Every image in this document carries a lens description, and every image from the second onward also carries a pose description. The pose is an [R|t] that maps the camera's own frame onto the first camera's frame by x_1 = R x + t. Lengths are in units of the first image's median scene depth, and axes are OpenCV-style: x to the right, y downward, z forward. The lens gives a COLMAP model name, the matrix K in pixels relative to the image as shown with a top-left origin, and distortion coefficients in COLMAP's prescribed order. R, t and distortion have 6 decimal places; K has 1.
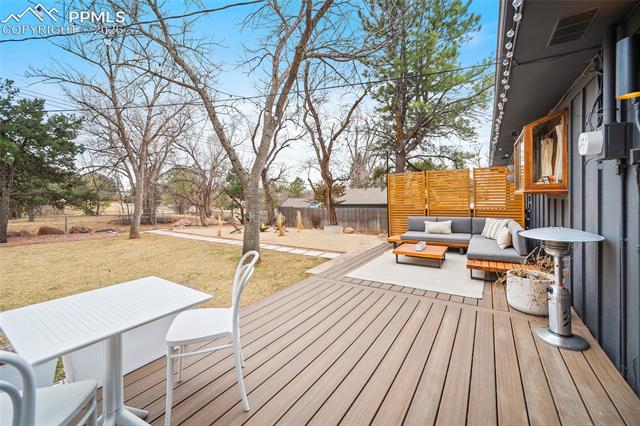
lens RADIAL K [[265.0, 0, 313.7], [0, 265.0, 197.6], [0, 0, 1]] dist [0.000767, 0.000037]
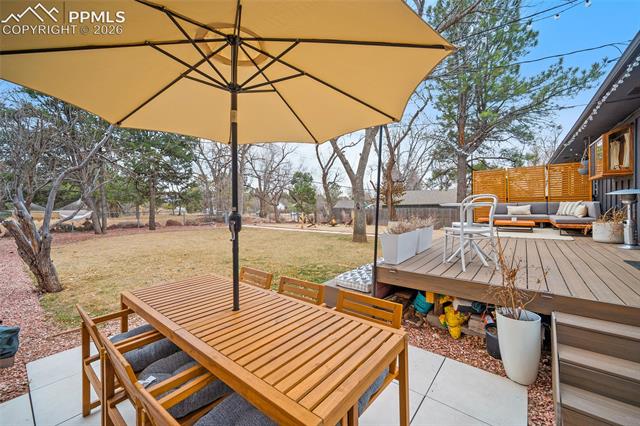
lens RADIAL K [[261.6, 0, 321.4], [0, 261.6, 203.9], [0, 0, 1]] dist [-0.000118, -0.000166]
pose [[0.996500, -0.004150, -0.083494, -0.200529], [0.004223, 0.999991, 0.000699, 0.037796], [0.083490, -0.001049, 0.996508, -0.187474]]
